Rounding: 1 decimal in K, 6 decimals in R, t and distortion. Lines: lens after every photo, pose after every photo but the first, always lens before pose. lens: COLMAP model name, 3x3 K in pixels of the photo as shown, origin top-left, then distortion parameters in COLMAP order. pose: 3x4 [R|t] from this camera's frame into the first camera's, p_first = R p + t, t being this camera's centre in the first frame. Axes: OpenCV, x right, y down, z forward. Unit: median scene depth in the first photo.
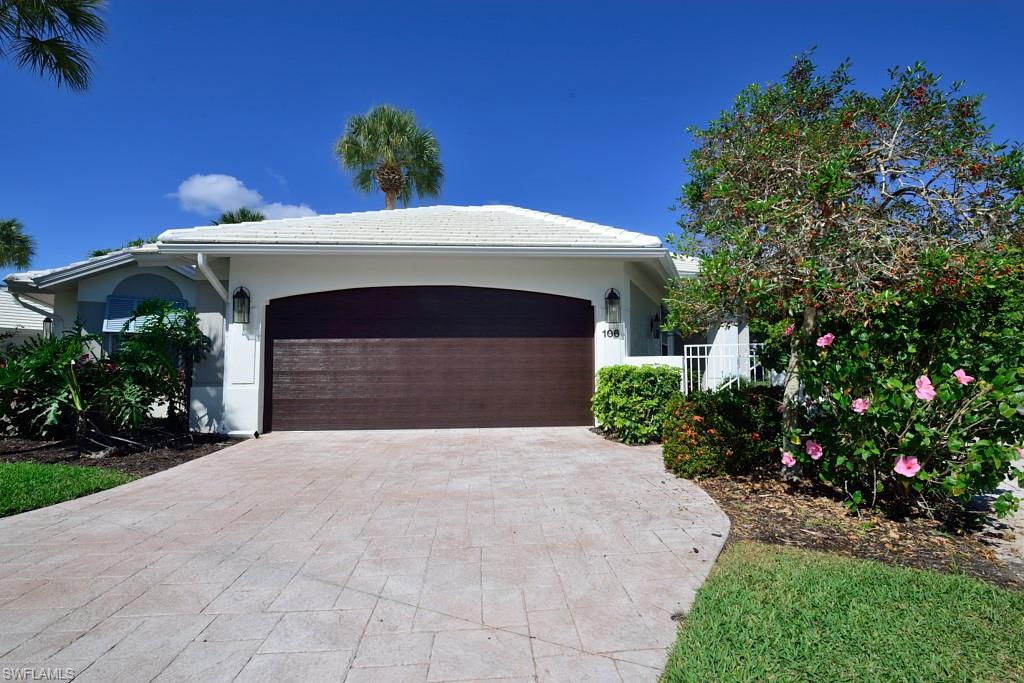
lens RADIAL K [[455.2, 0, 511.0], [0, 455.2, 342.3], [0, 0, 1]] dist [-0.000010, 0.000000]
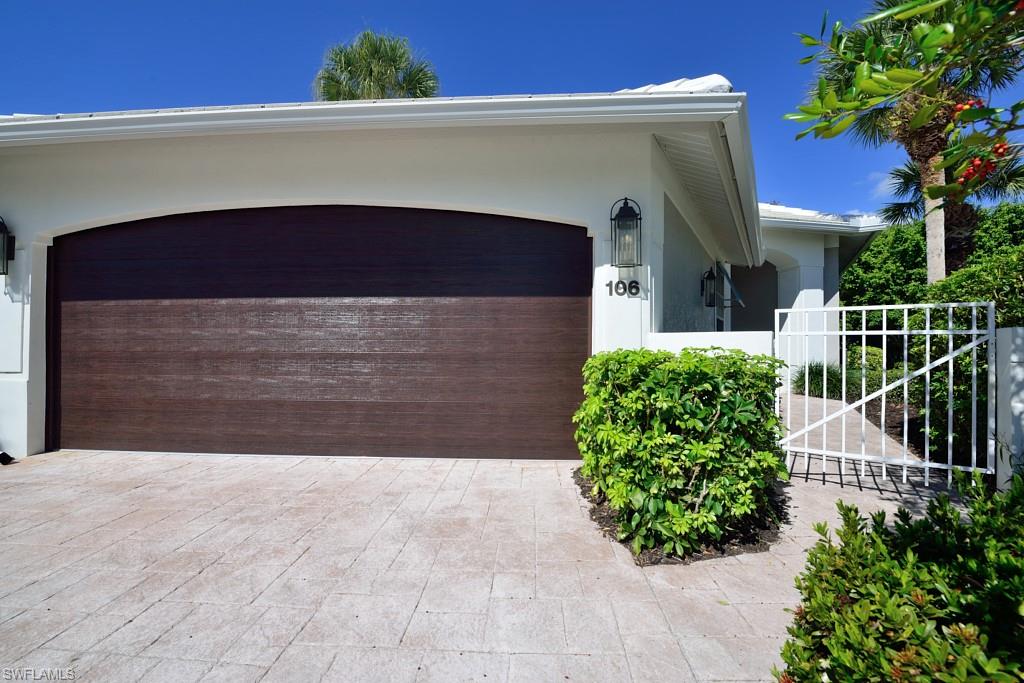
lens RADIAL K [[414.7, 0, 512.5], [0, 414.7, 340.2], [0, 0, 1]] dist [-0.011072, -0.000032]
pose [[0.992313, 0.007754, -0.123507, 0.165458], [-0.002280, 0.999011, 0.044406, 0.021255], [0.123729, -0.043783, 0.991350, 0.551841]]
